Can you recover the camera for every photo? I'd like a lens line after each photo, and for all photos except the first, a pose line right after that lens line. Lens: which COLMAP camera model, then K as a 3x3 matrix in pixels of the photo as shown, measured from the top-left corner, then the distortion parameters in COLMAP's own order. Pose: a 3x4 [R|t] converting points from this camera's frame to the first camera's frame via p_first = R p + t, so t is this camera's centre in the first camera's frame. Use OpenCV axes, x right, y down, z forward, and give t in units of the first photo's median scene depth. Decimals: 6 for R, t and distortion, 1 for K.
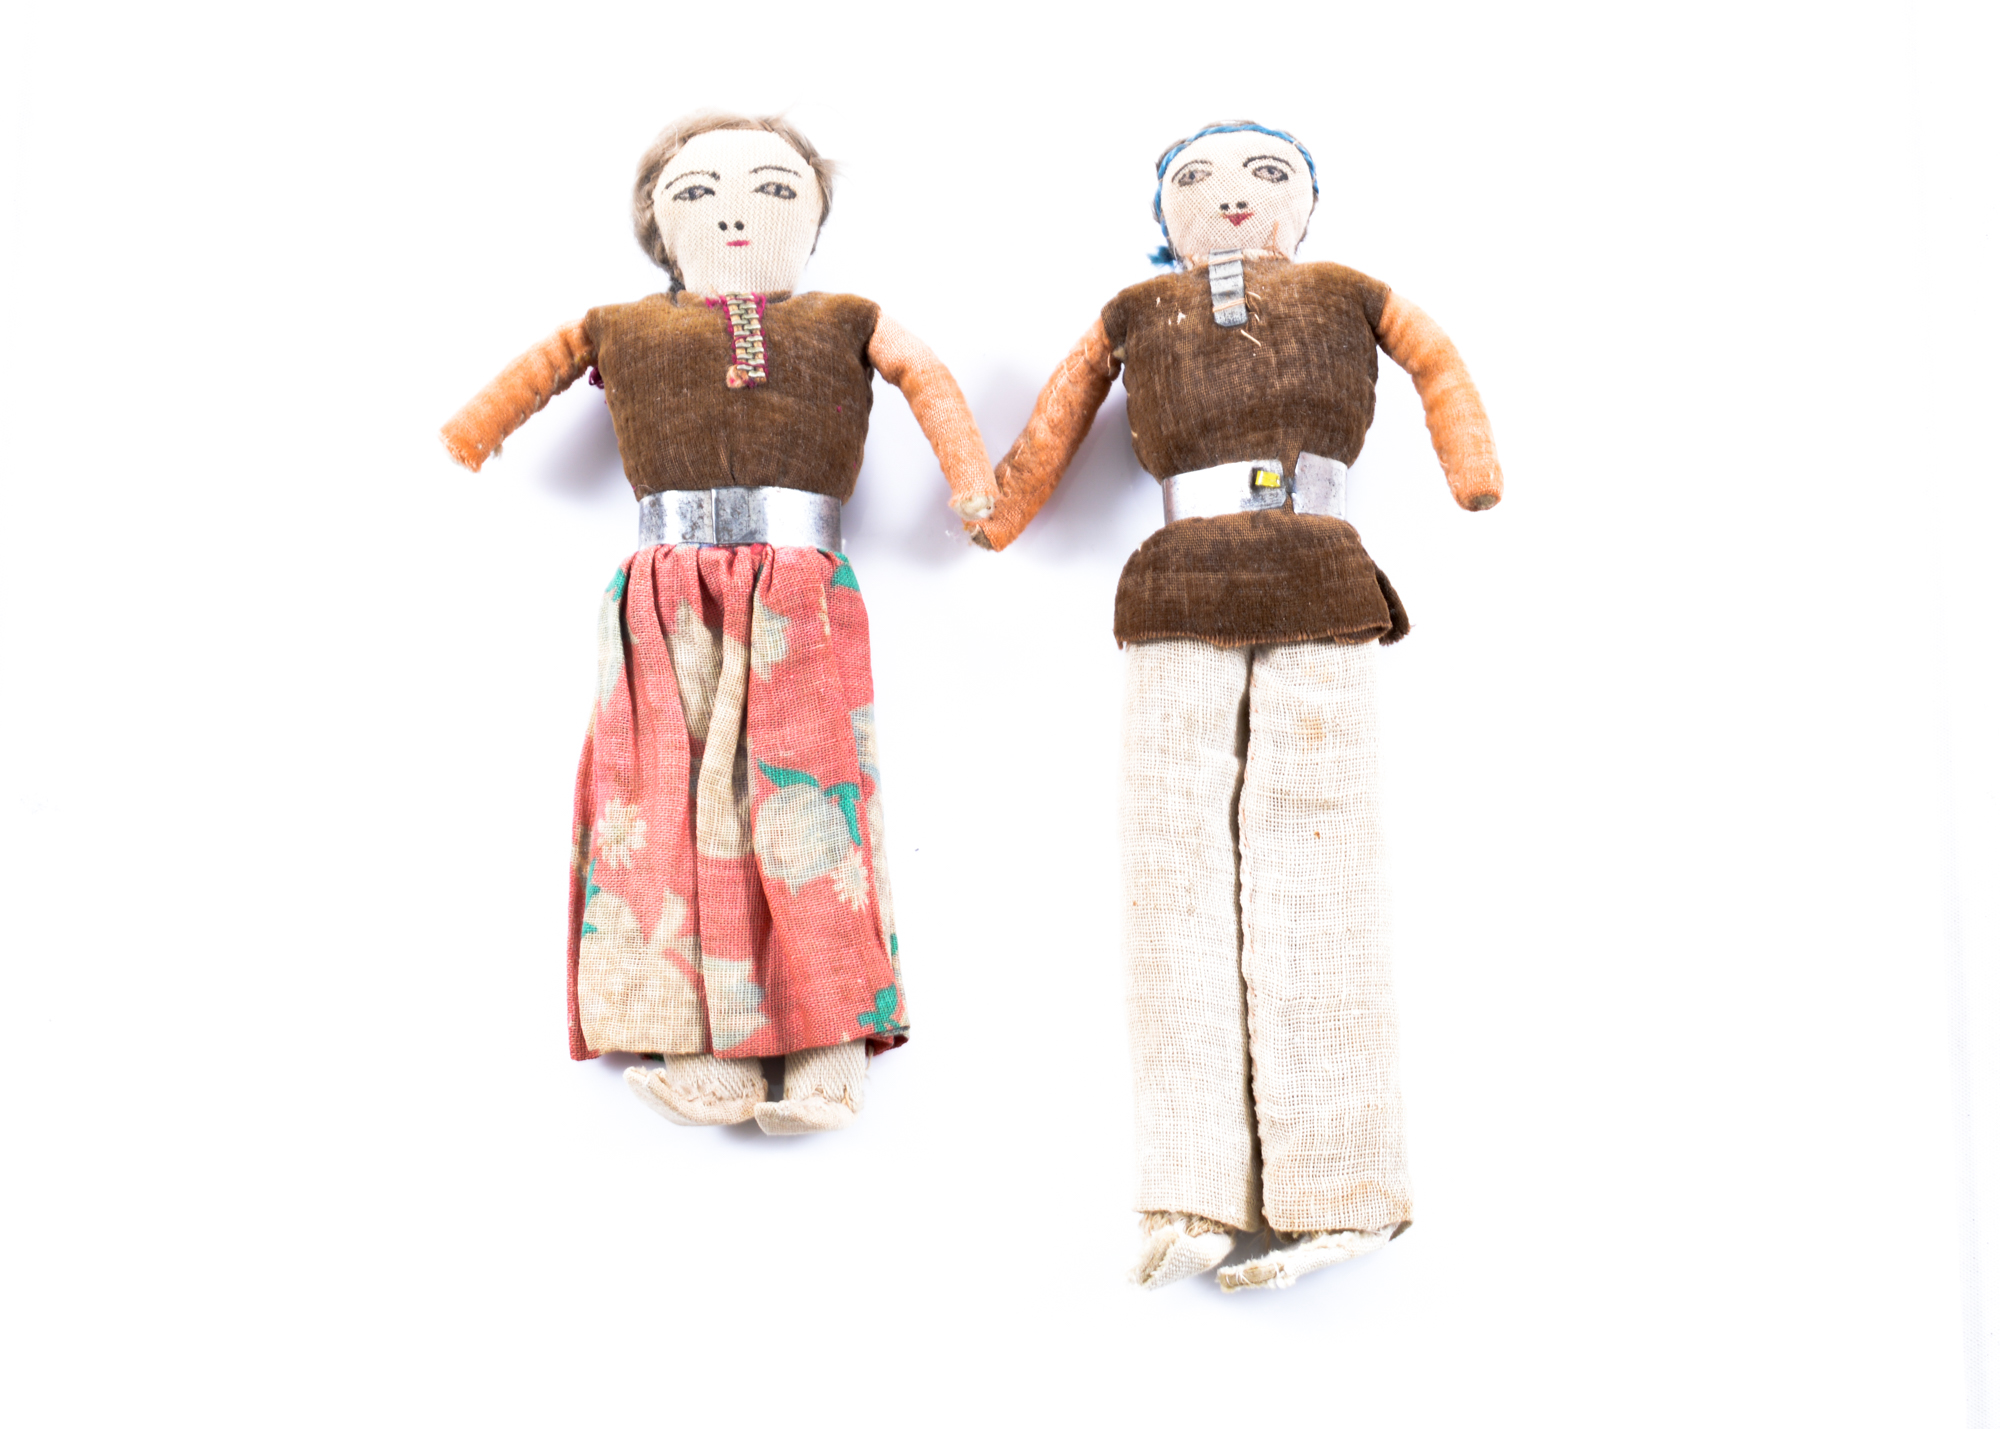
lens RADIAL K [[4351.8, 0, 1009.8], [0, 4351.8, 704.1], [0, 0, 1]] dist [0.063790, 0.000000]
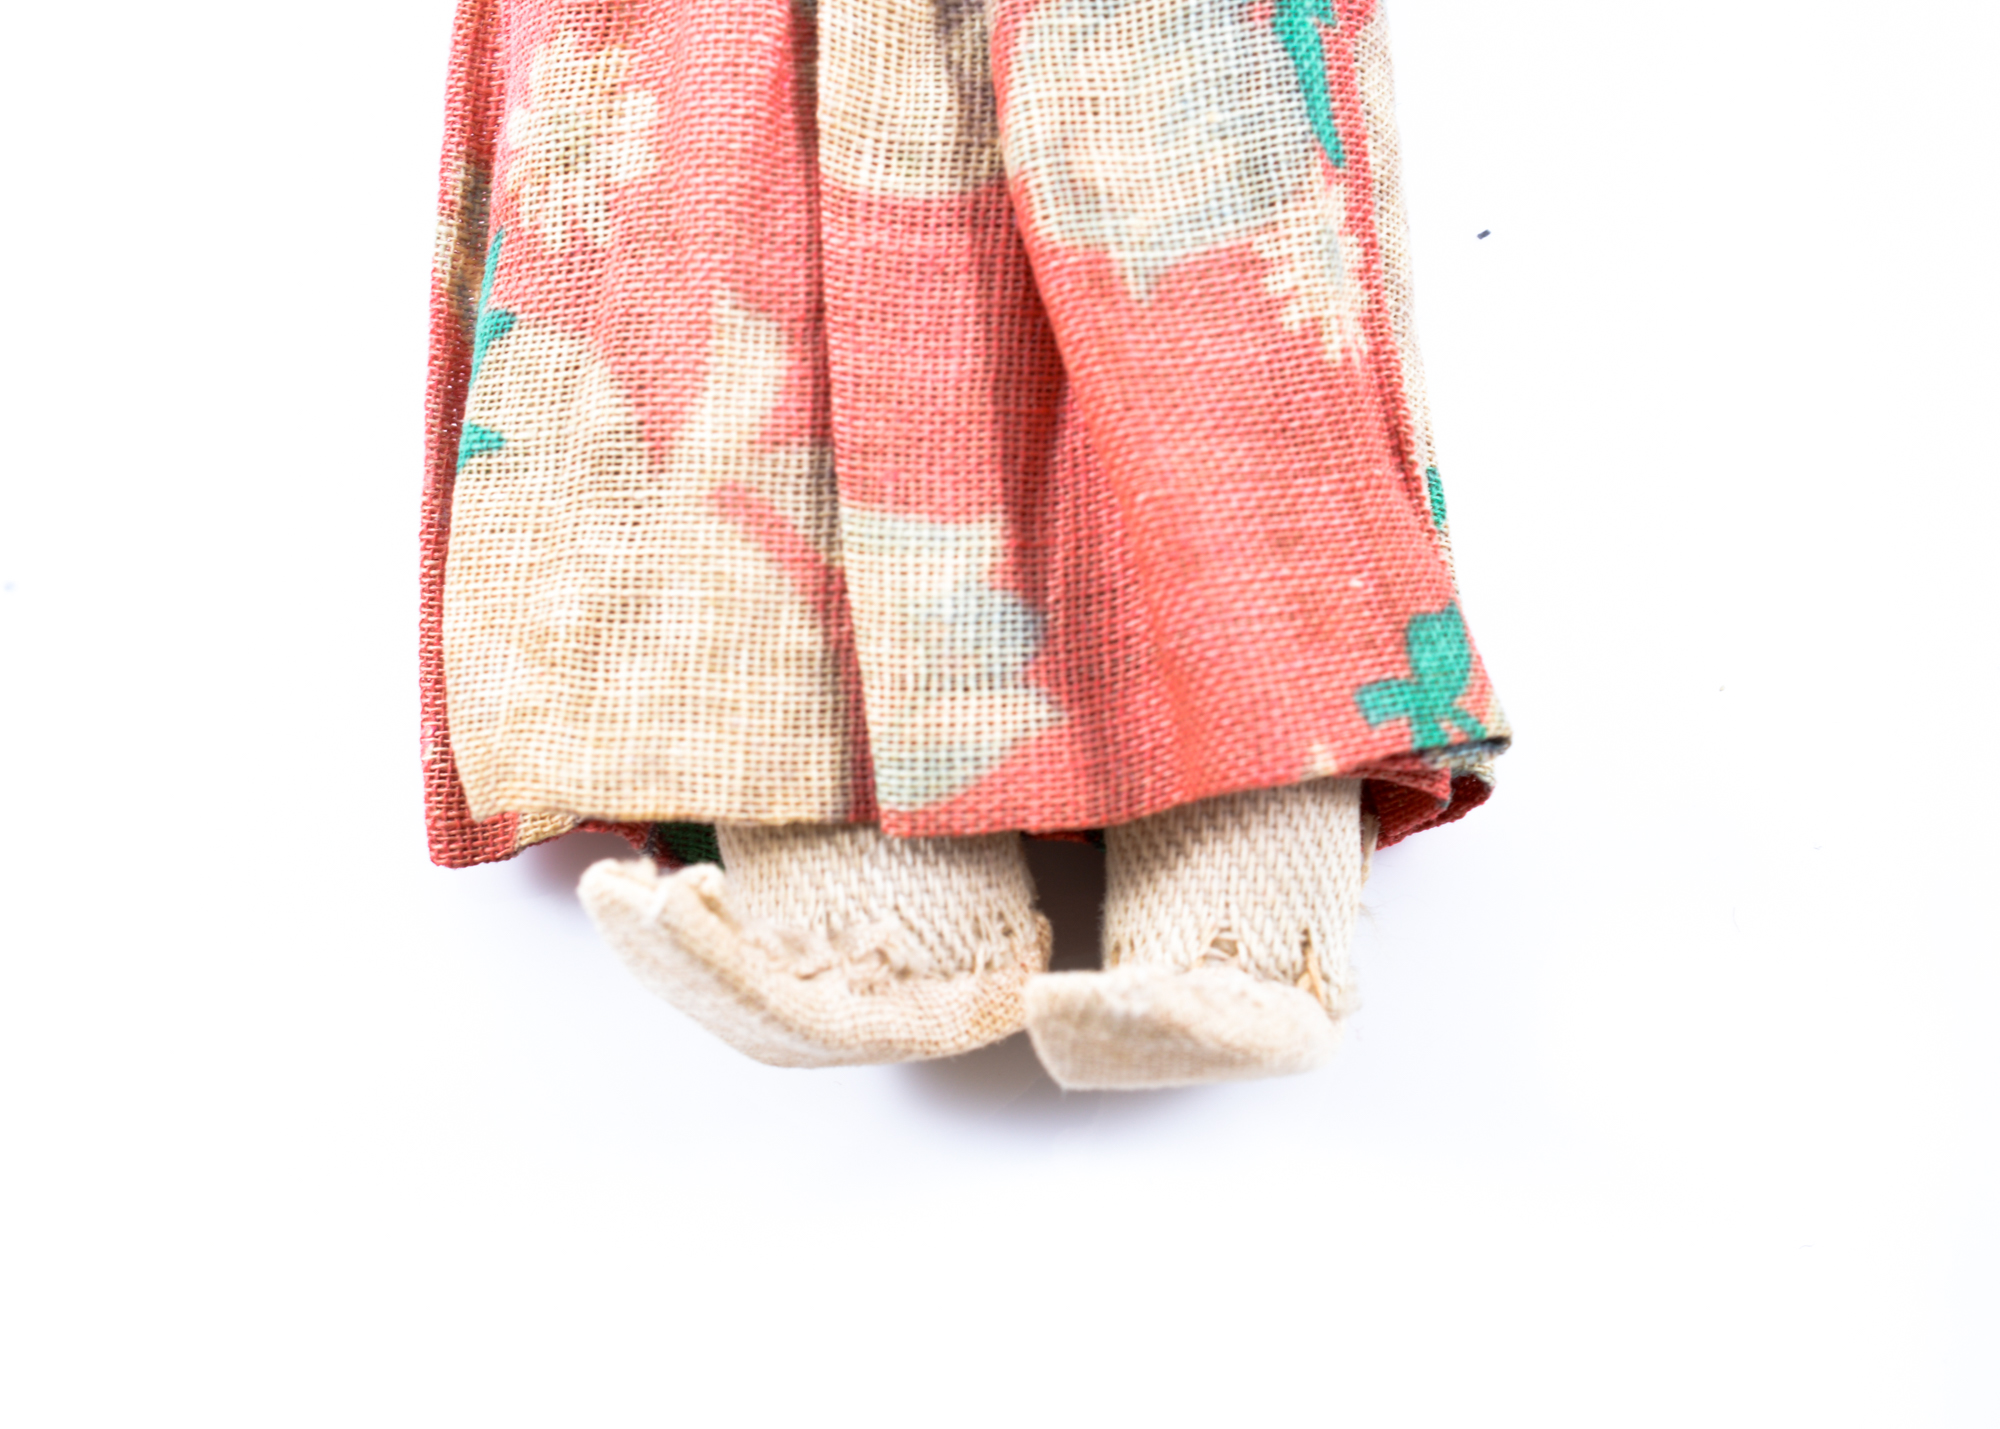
lens RADIAL K [[4351.8, 0, 997.7], [0, 4351.8, 706.4], [0, 0, 1]] dist [0.063790, 0.000000]
pose [[0.999592, -0.008882, -0.027159, -0.051246], [0.008645, 0.999924, -0.008840, 0.074523], [0.027235, 0.008602, 0.999592, 0.693111]]
